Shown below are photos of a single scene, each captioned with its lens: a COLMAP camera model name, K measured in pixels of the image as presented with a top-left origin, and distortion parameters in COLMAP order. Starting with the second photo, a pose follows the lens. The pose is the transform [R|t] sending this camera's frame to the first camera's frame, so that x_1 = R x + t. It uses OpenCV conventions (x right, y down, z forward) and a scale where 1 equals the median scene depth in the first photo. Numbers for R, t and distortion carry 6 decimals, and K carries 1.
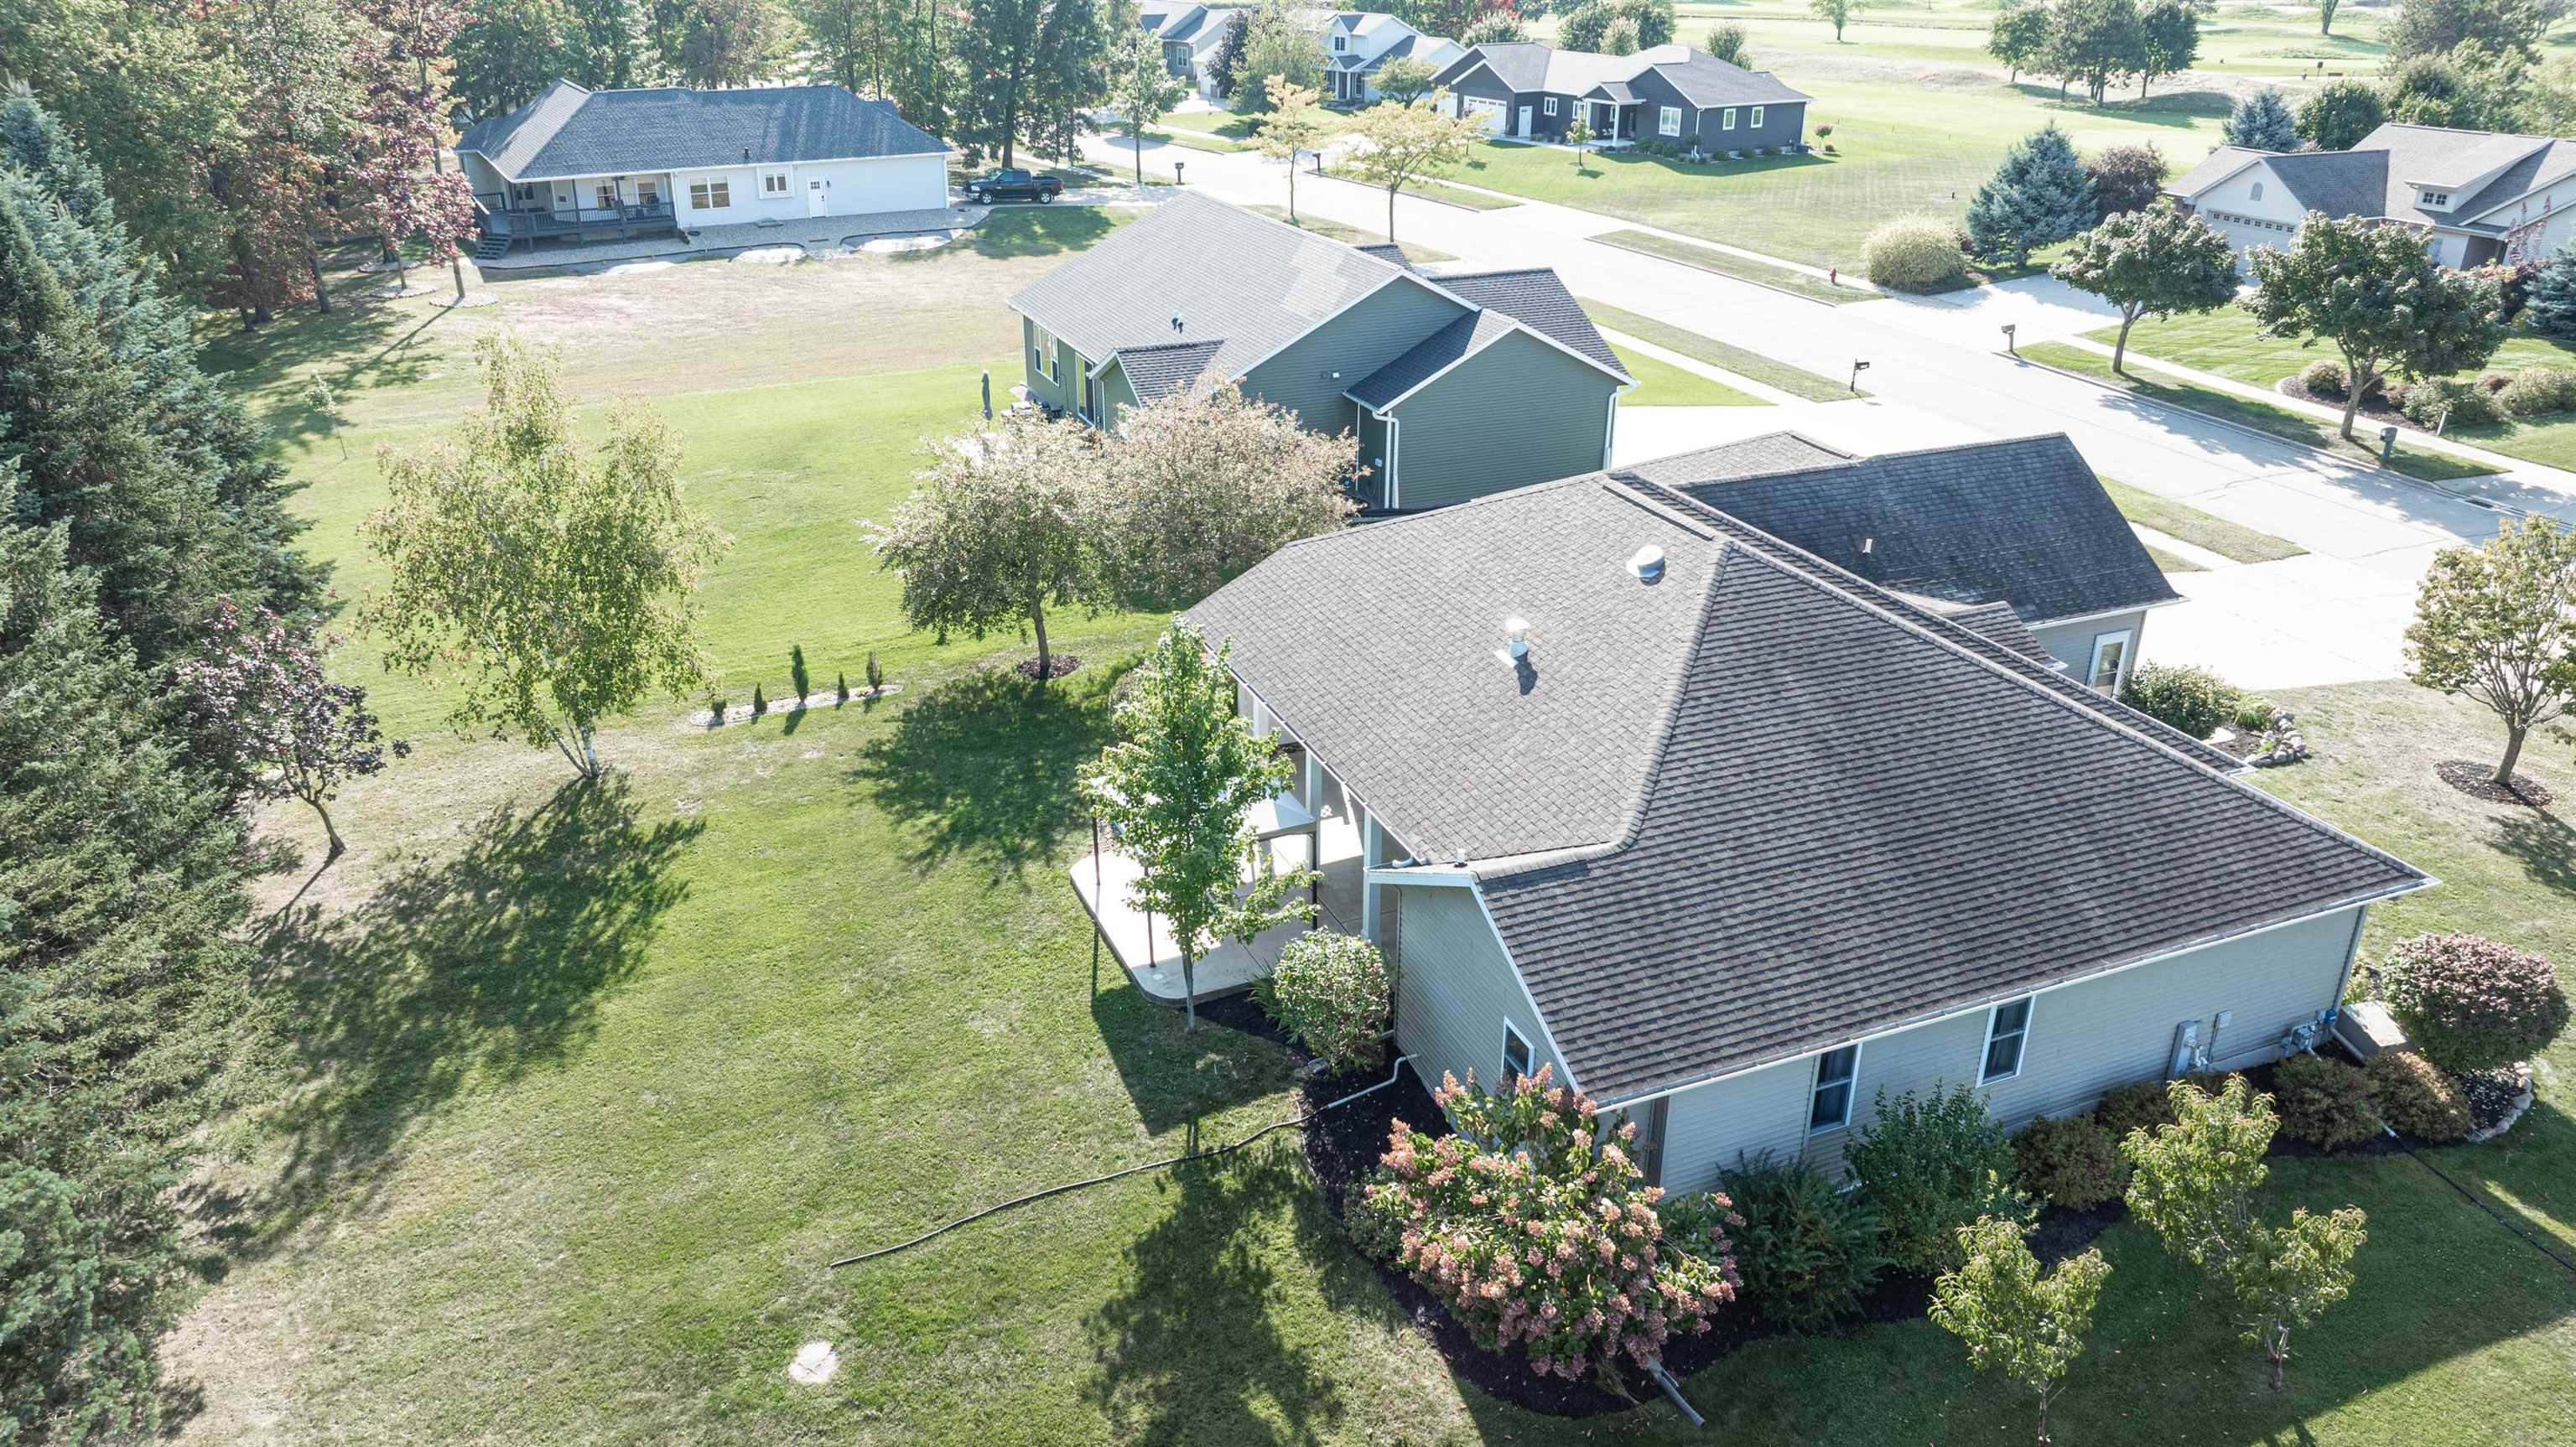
lens RADIAL K [[1799.5, 0, 1288.0], [0, 1799.5, 723.5], [0, 0, 1]] dist [-0.039503, 0.031599]
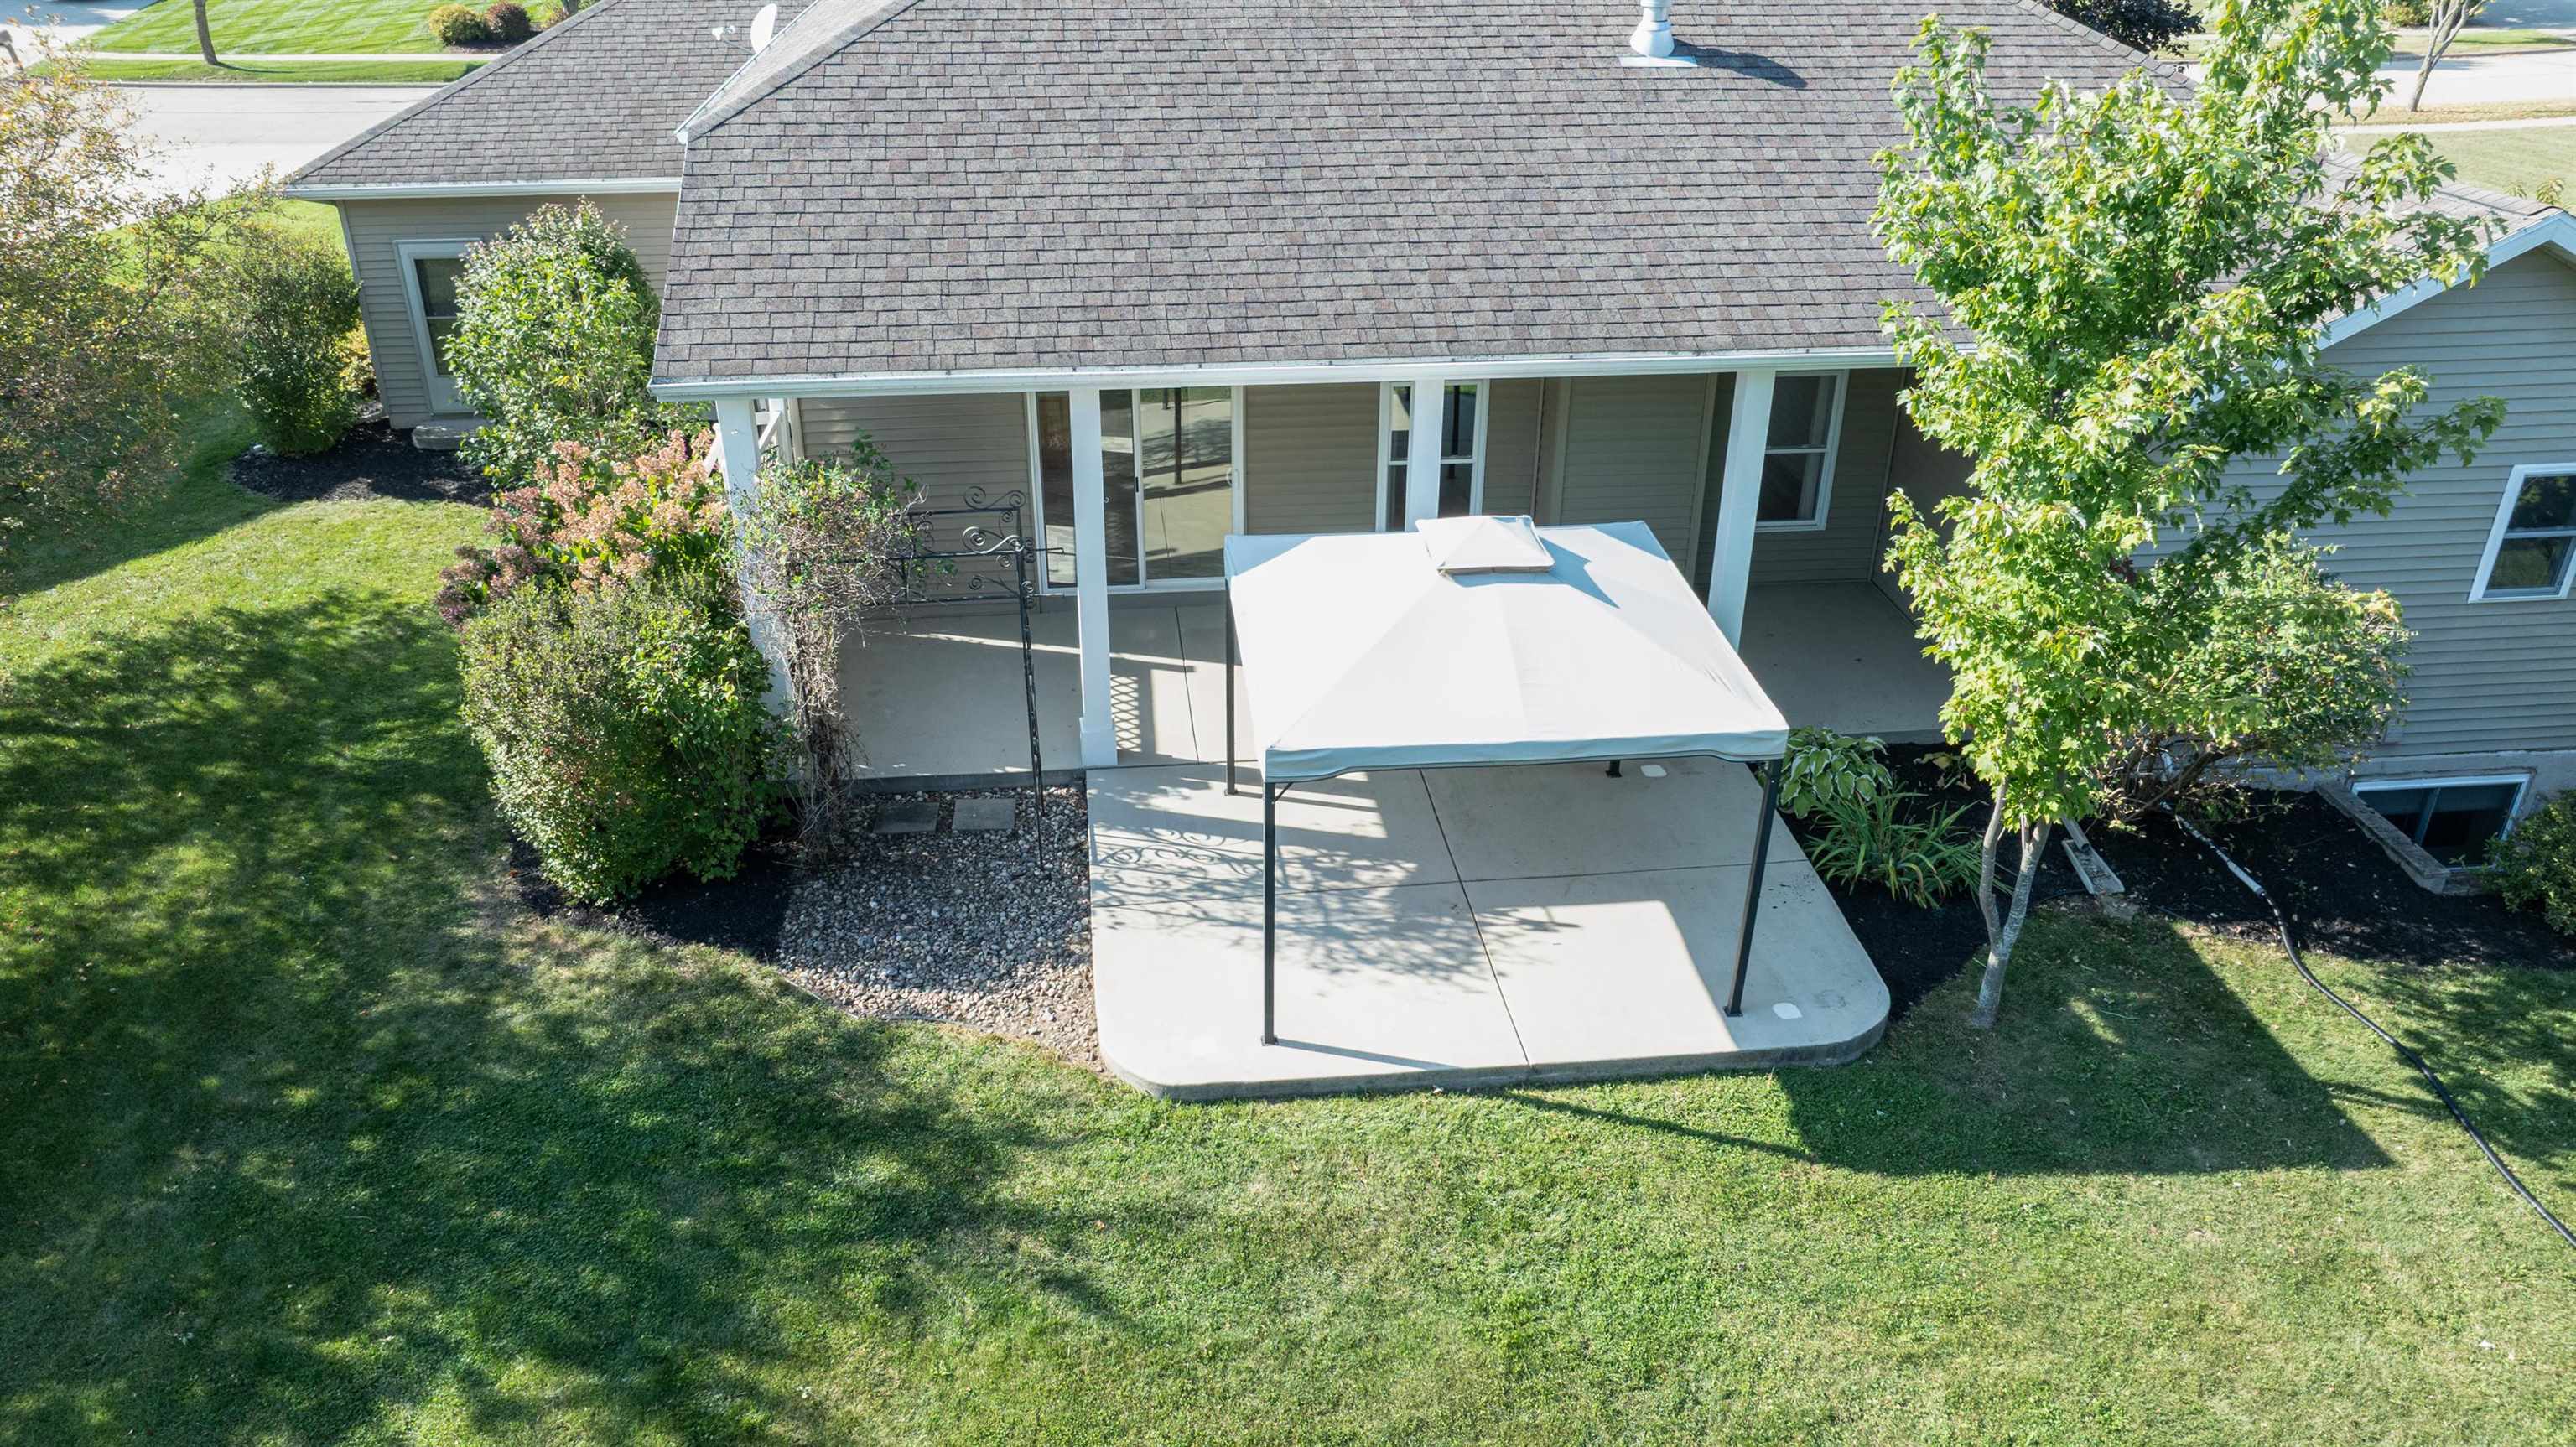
lens RADIAL K [[1799.5, 0, 1288.0], [0, 1799.5, 723.5], [0, 0, 1]] dist [-0.039503, 0.031599]
pose [[0.296547, -0.463720, 0.834880, -0.353863], [0.396555, 0.855066, 0.334077, -0.075585], [-0.868795, 0.232006, 0.437457, 0.806822]]
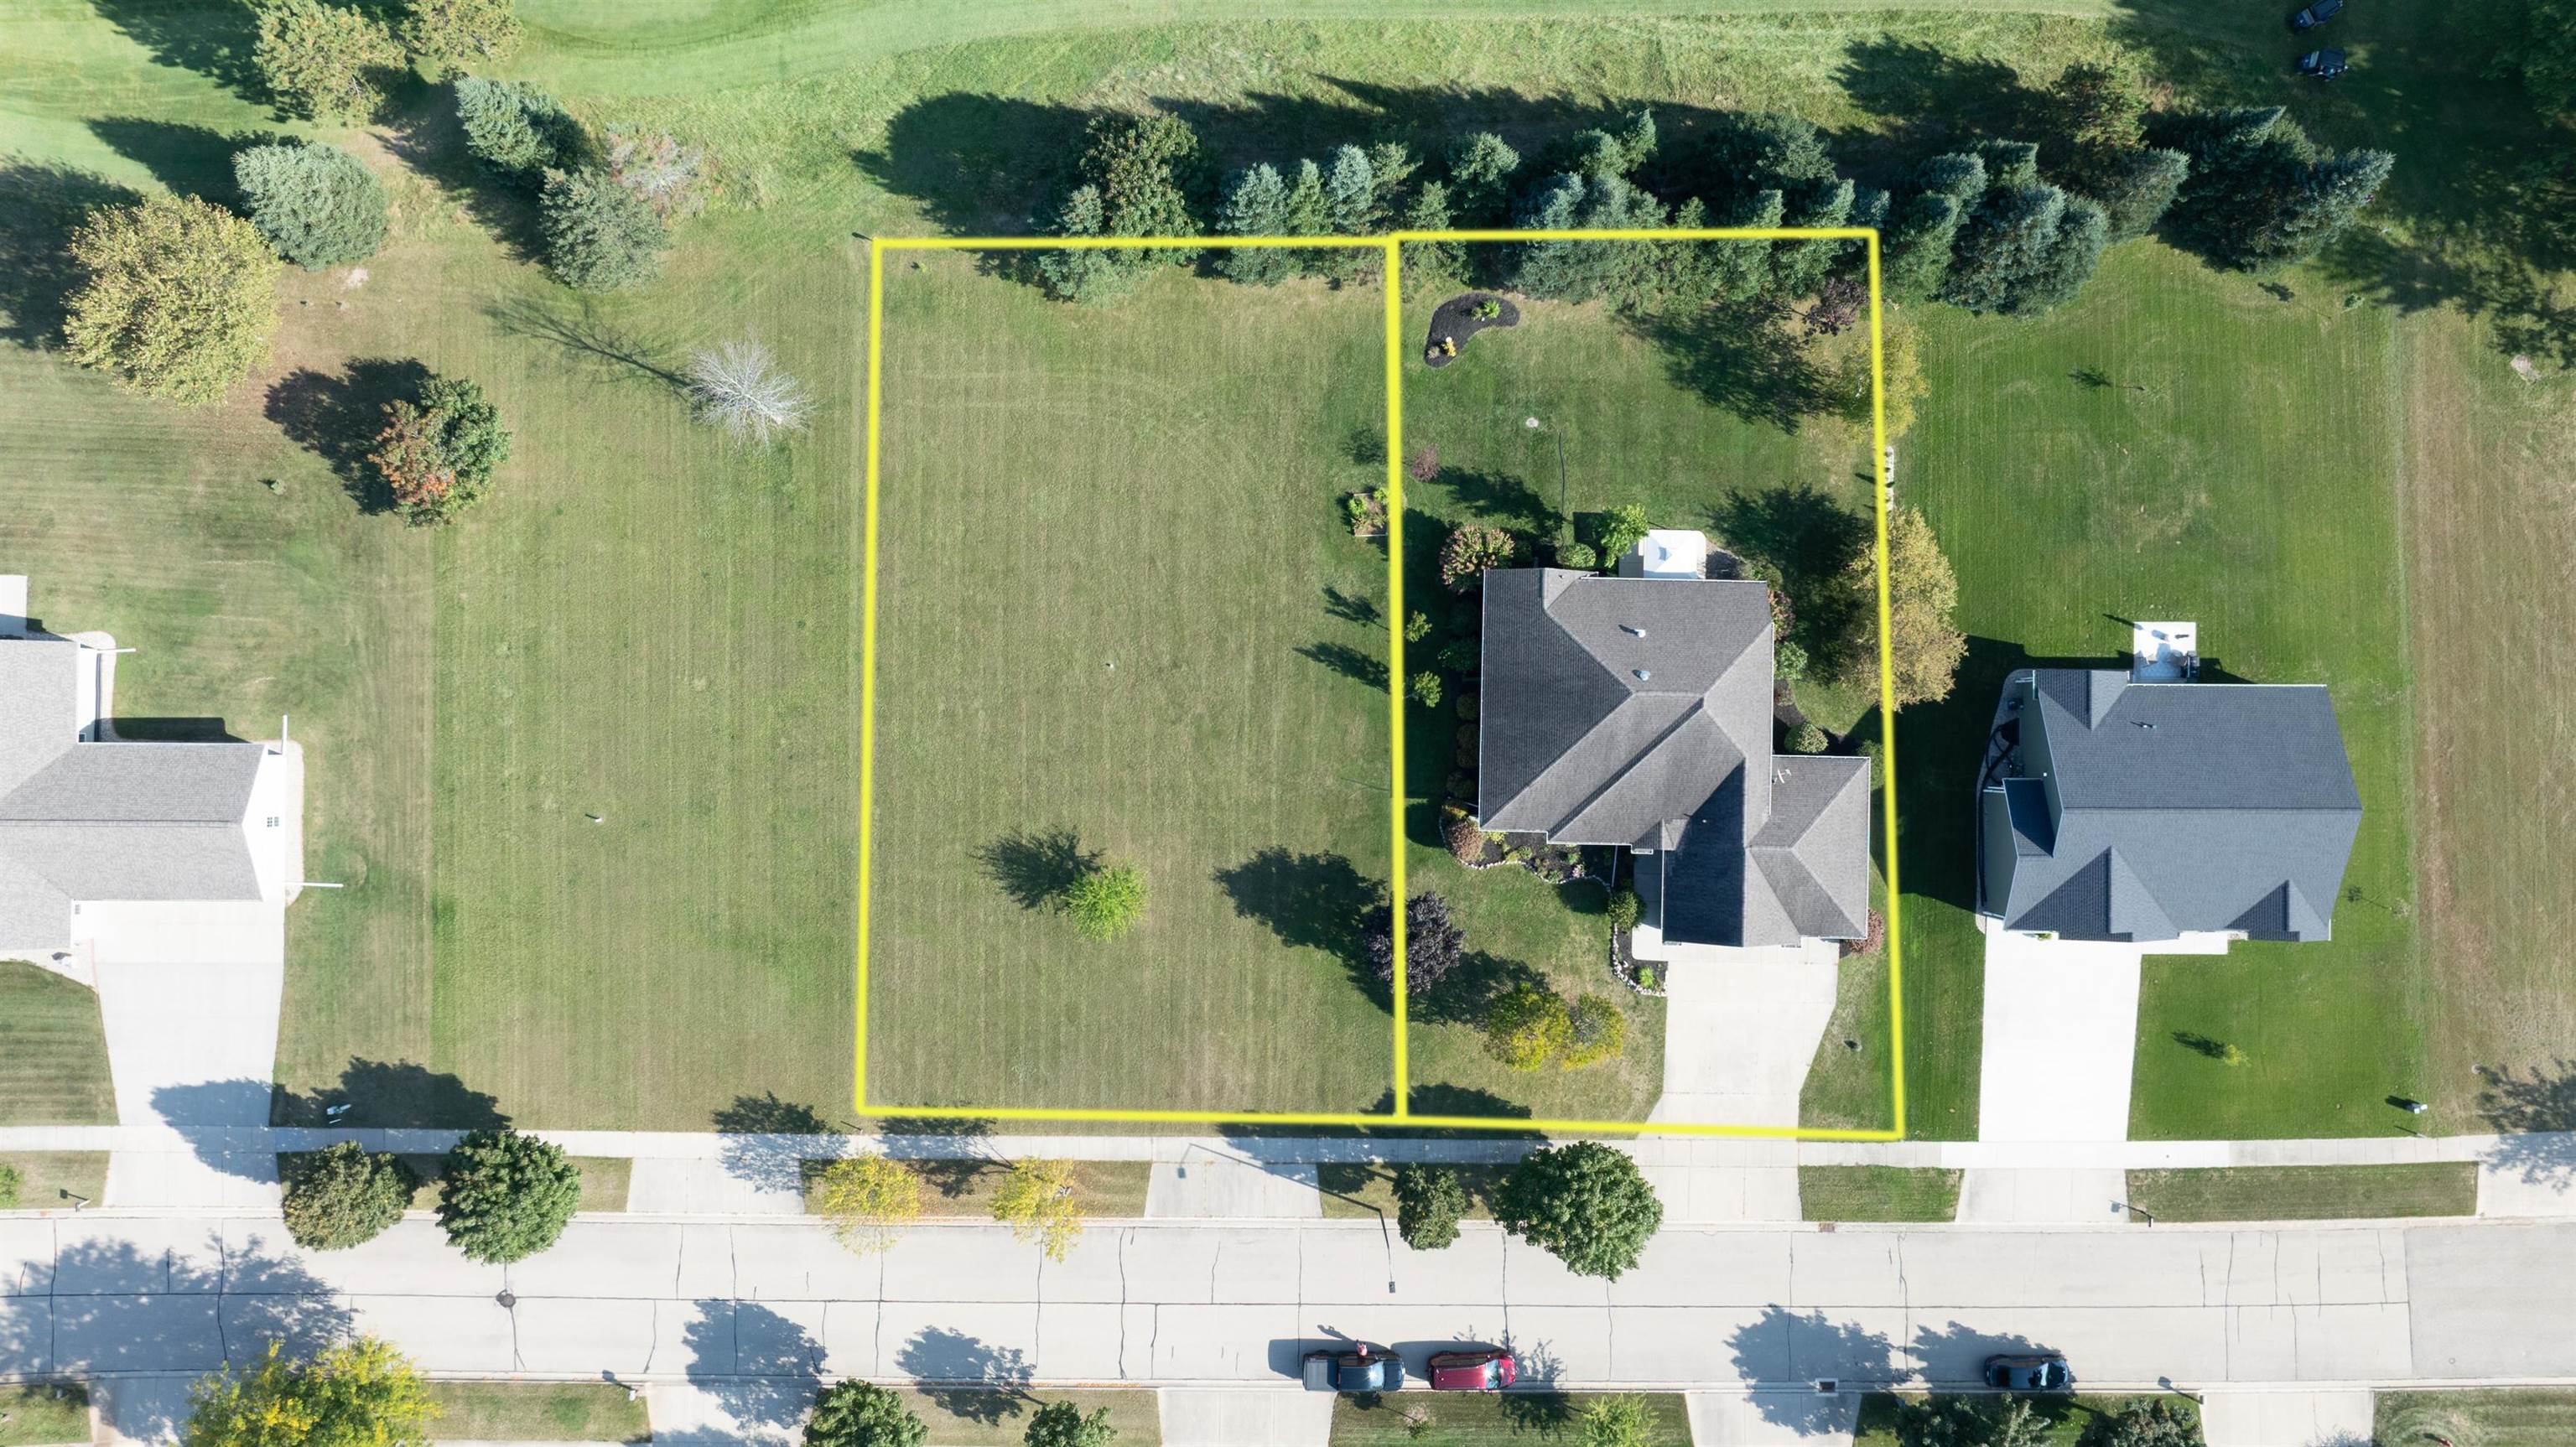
lens RADIAL K [[1799.5, 0, 1288.0], [0, 1799.5, 723.5], [0, 0, 1]] dist [-0.039503, 0.031599]
pose [[-0.409943, 0.911811, -0.023406, 0.536115], [-0.393746, -0.153762, 0.906268, -2.439901], [0.822746, 0.380735, 0.422056, -0.782166]]
